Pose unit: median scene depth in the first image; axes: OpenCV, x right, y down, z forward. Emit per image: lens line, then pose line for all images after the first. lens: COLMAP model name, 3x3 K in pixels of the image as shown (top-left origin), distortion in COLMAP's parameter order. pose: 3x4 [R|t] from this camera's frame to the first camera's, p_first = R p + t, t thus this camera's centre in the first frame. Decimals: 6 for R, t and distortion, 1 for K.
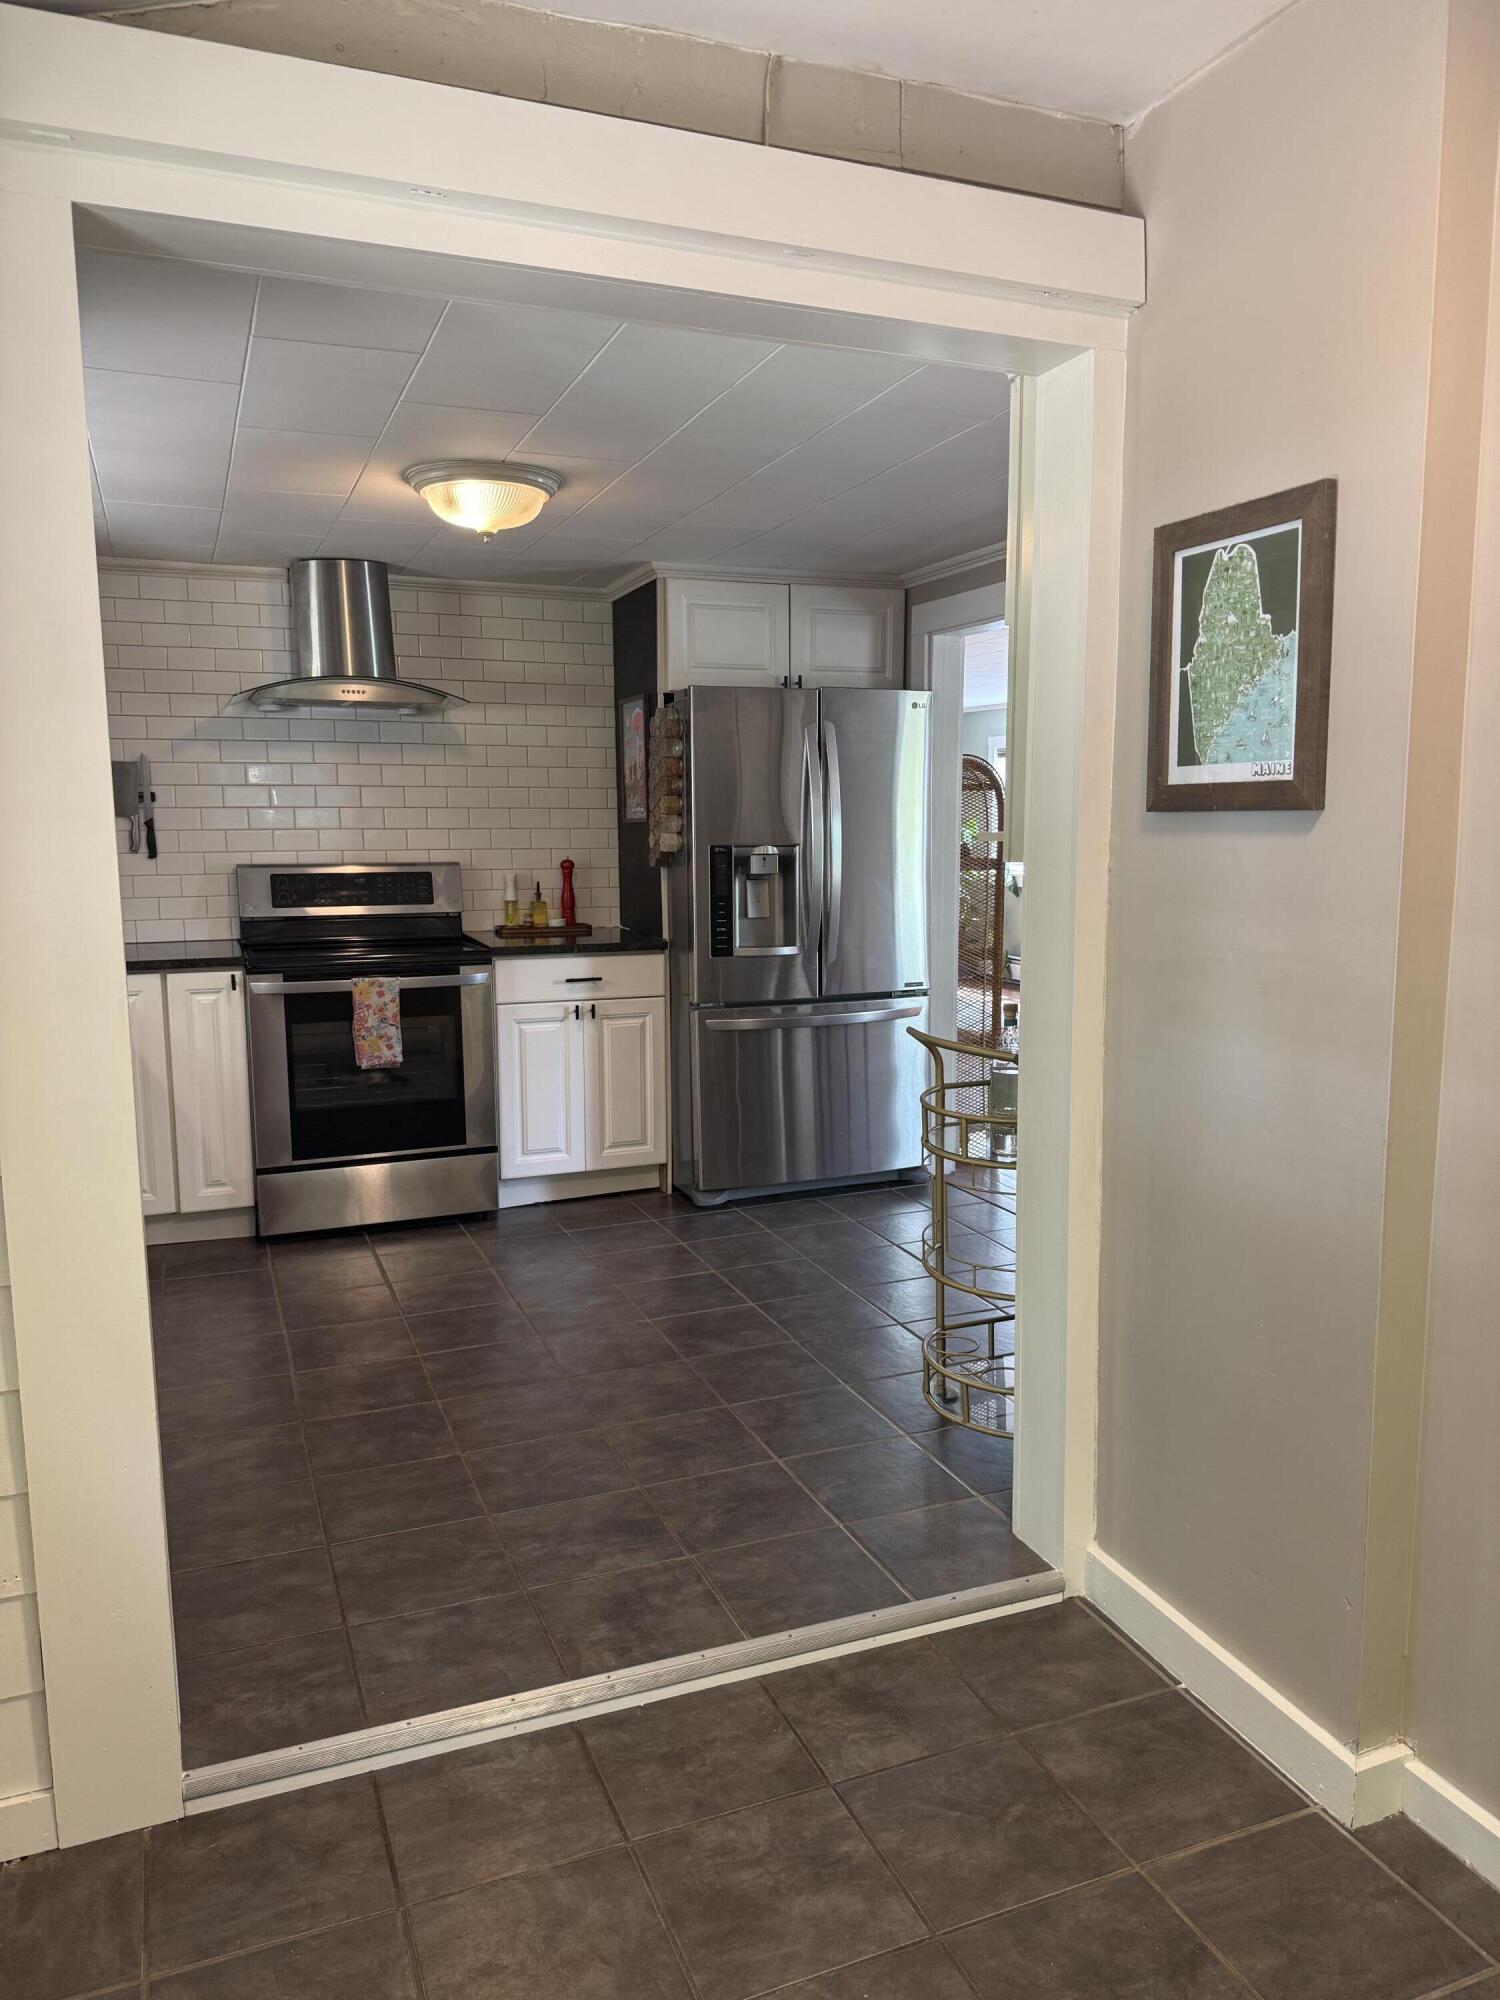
lens RADIAL K [[1402.7, 0, 750.0], [0, 1402.7, 1000.0], [0, 0, 1]] dist [0.196055, -0.428030]
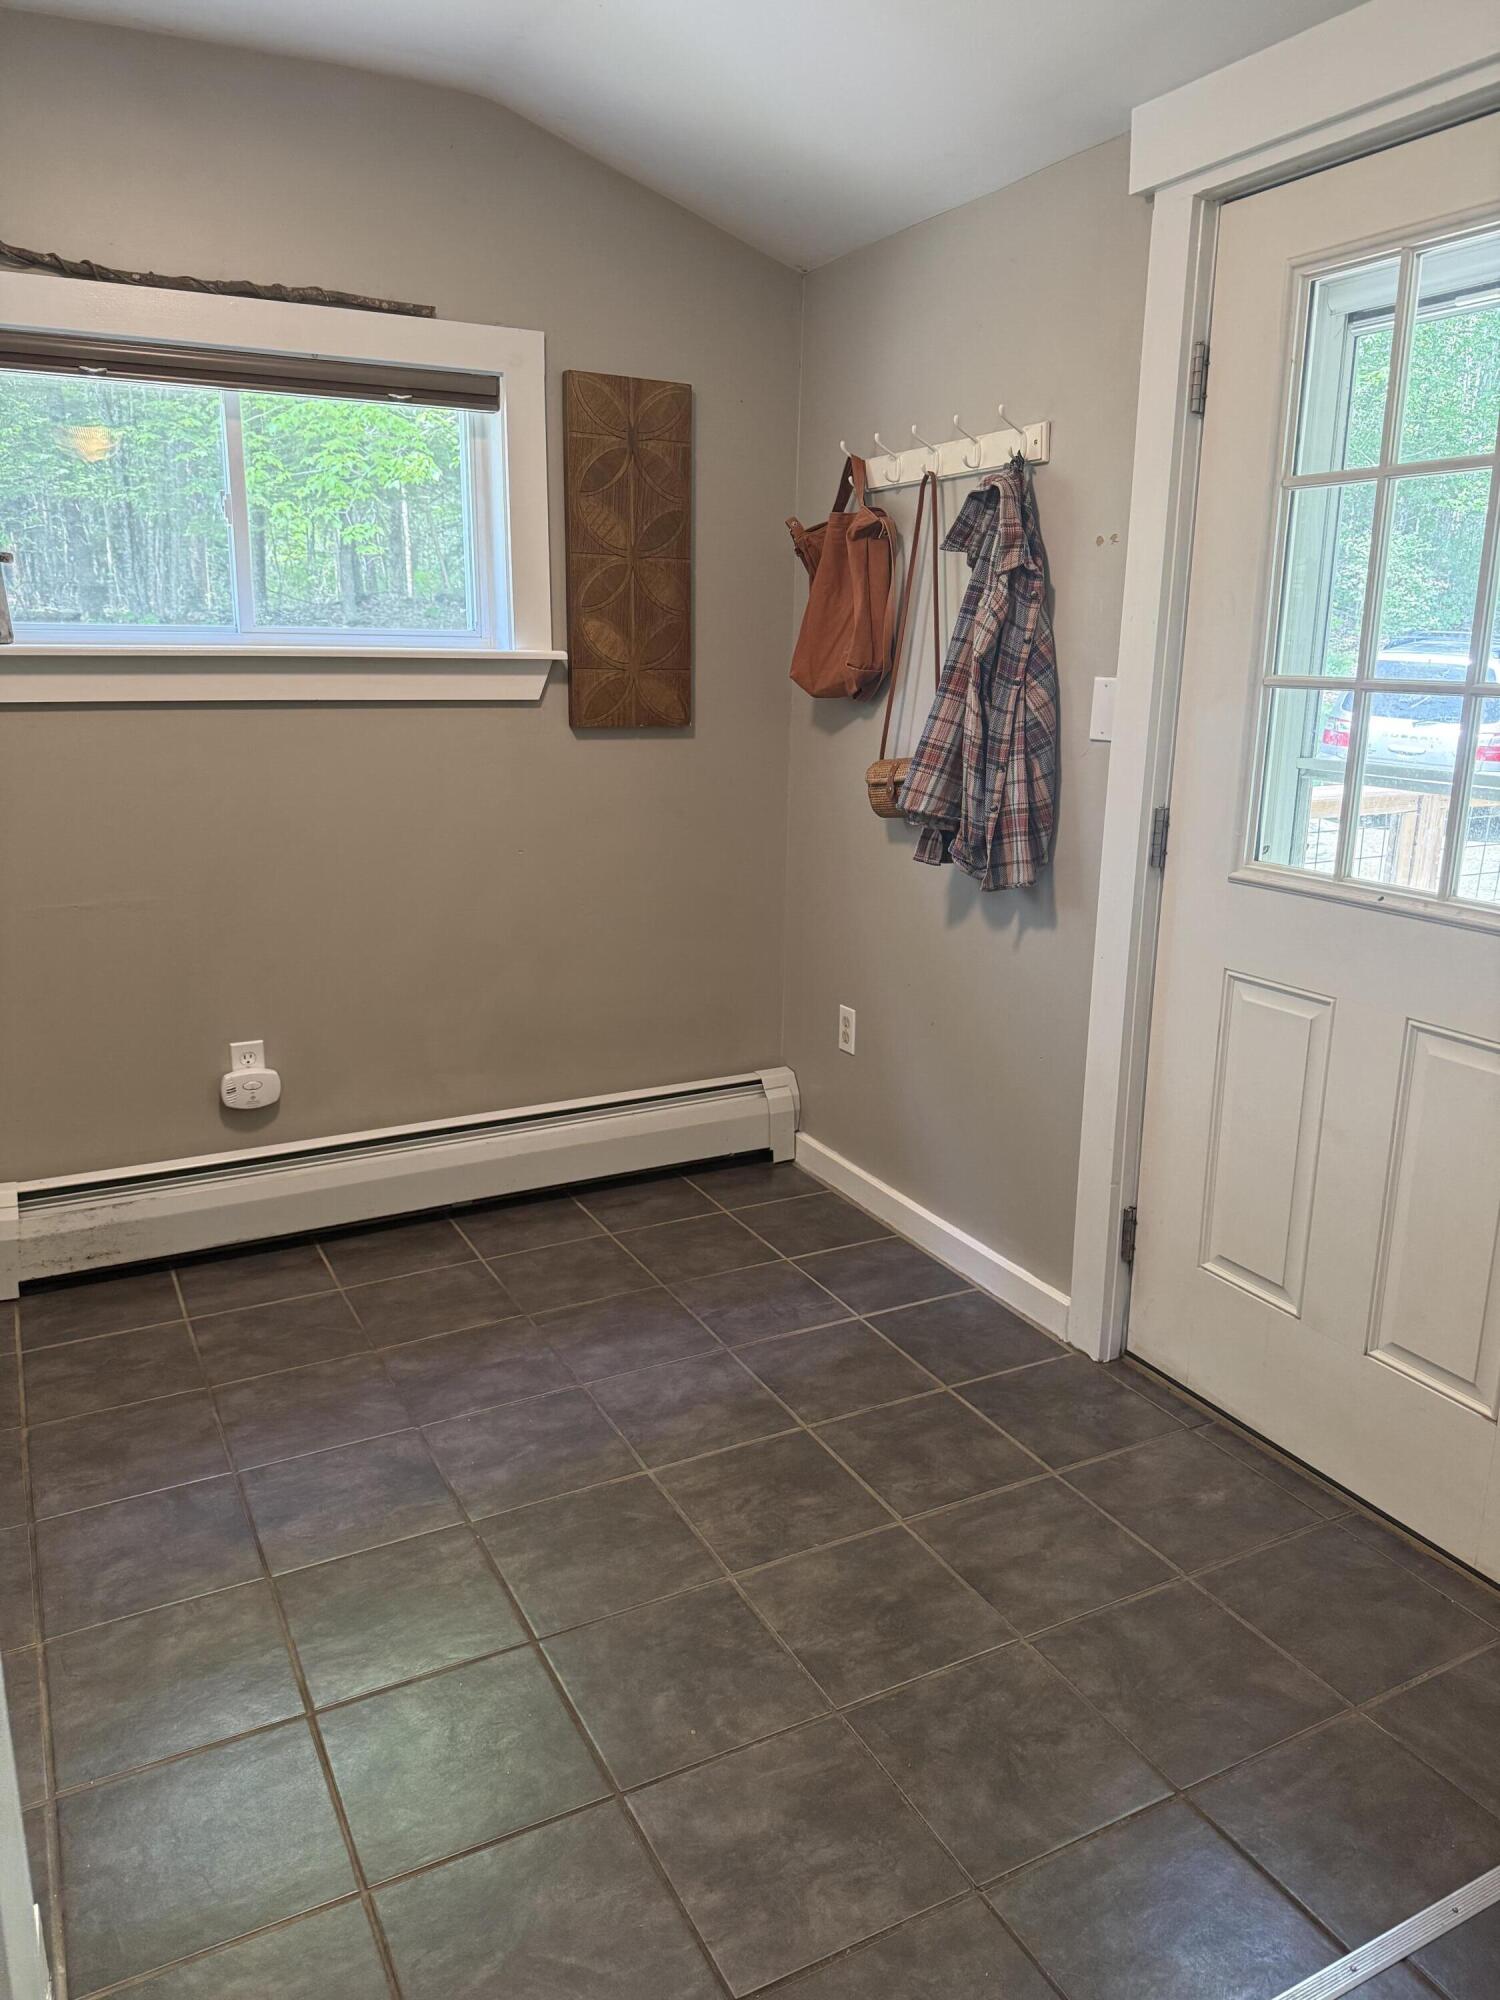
lens RADIAL K [[1415.1, 0, 738.2], [0, 1415.1, 968.2], [0, 0, 1]] dist [0.081797, -0.114300]
pose [[-0.995799, 0.014862, -0.090350, 0.047884], [-0.019092, 0.931350, 0.363624, -0.081591], [0.089551, 0.363821, -0.927154, 0.630284]]
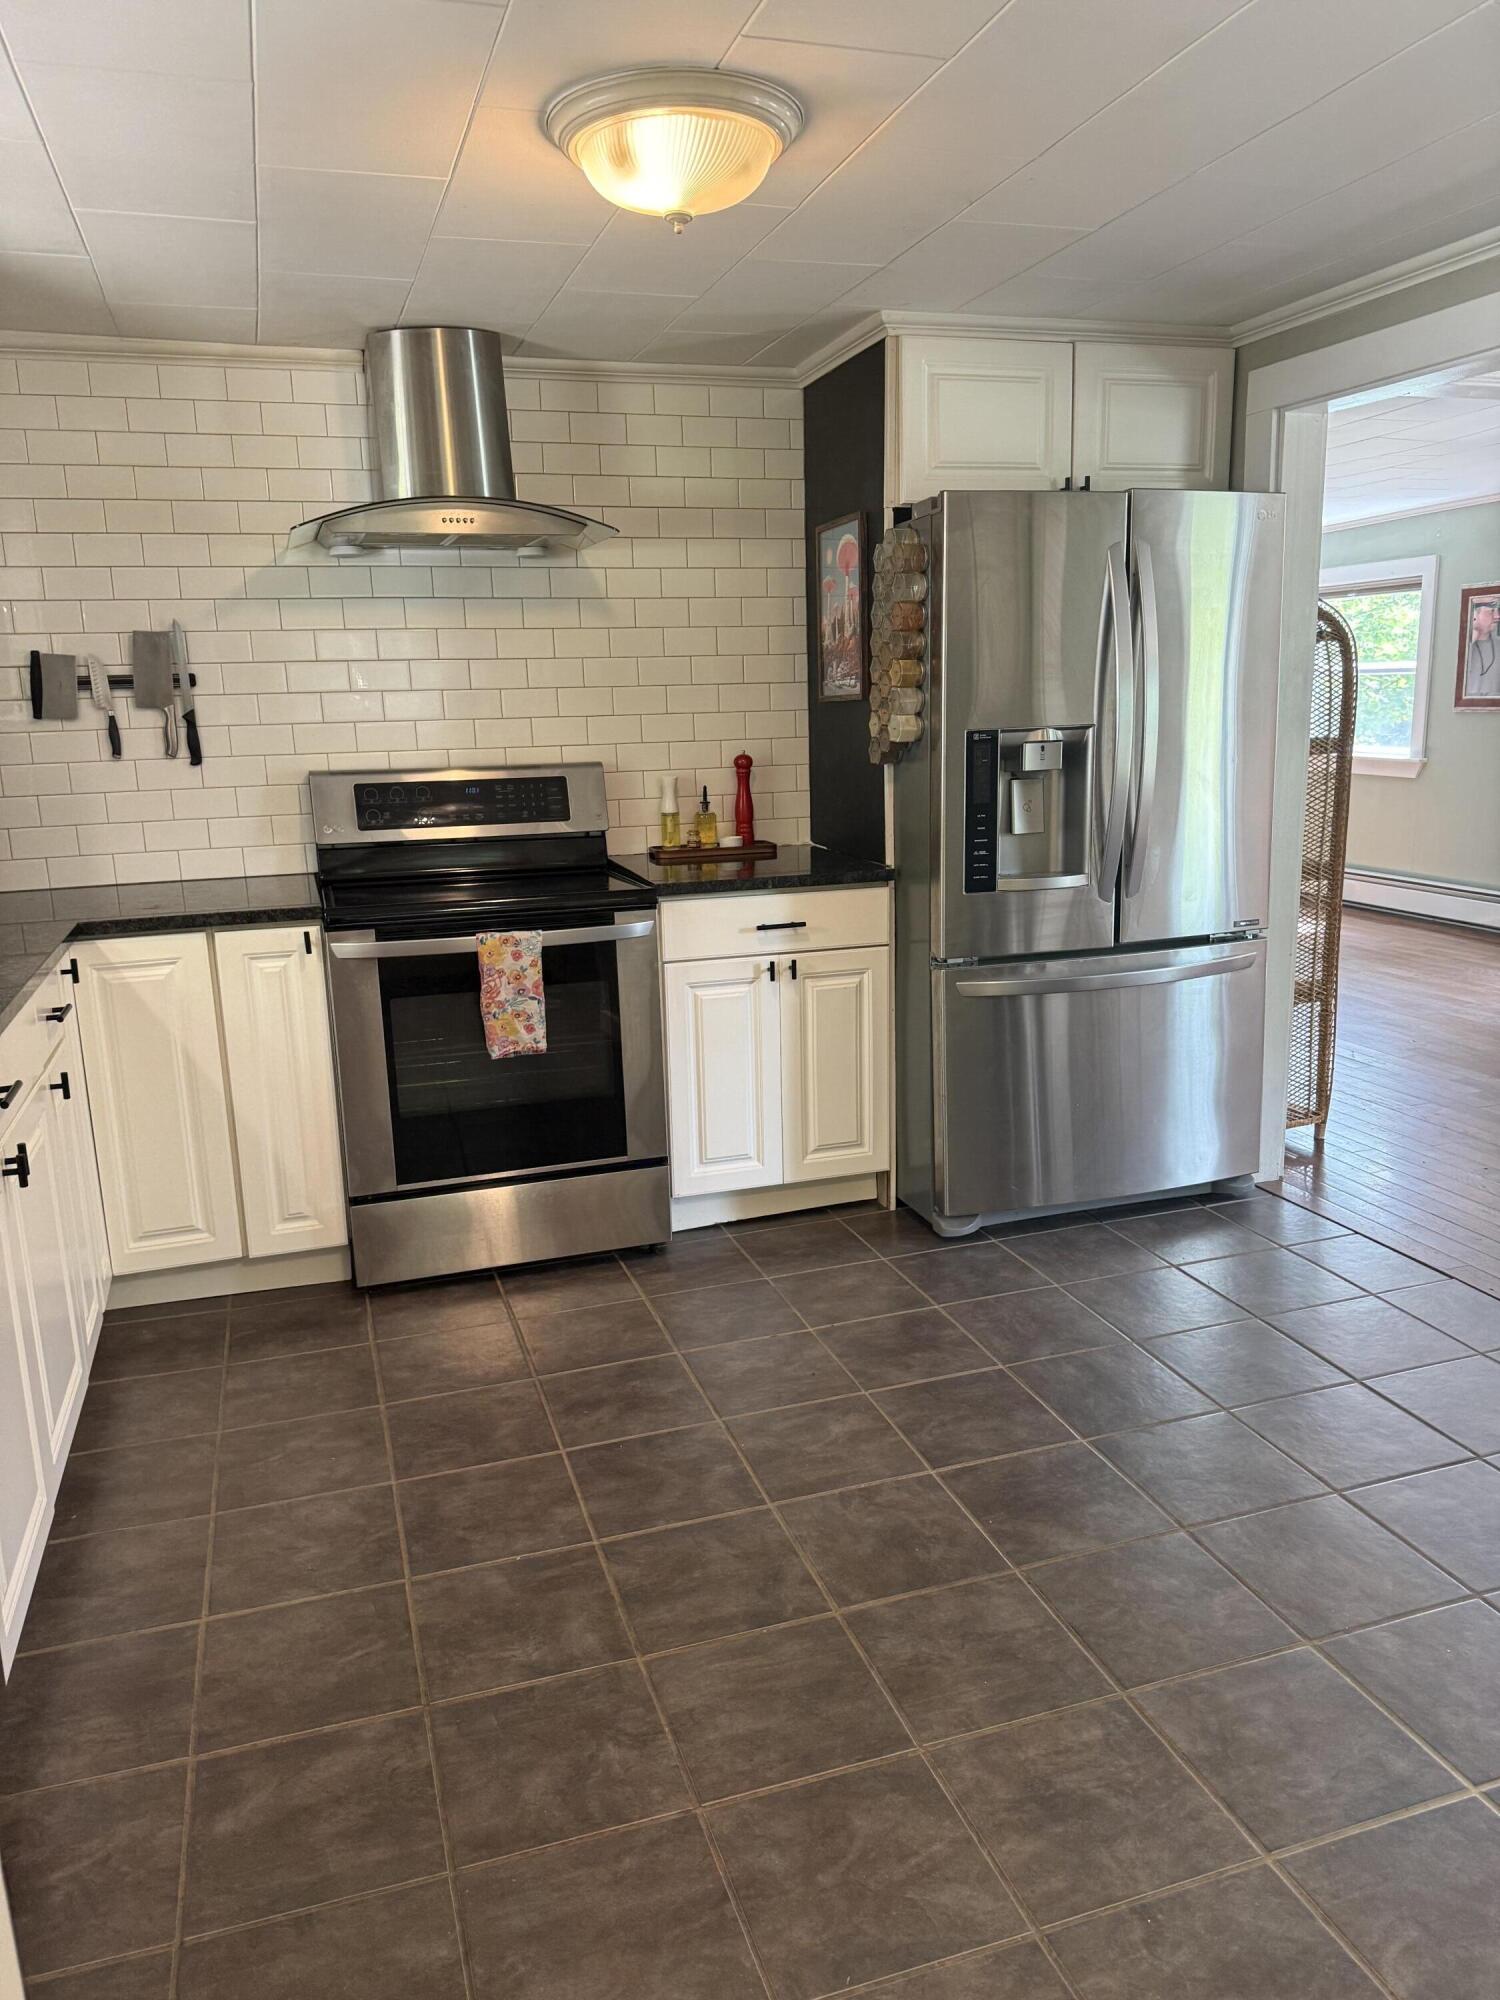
lens RADIAL K [[1401.5, 0, 739.6], [0, 1401.5, 1002.4], [0, 0, 1]] dist [0.145277, -0.266783]
pose [[0.997494, -0.006762, -0.070423, -0.090195], [0.012736, 0.996322, 0.084737, -0.036856], [0.069591, -0.085422, 0.993912, 0.288274]]
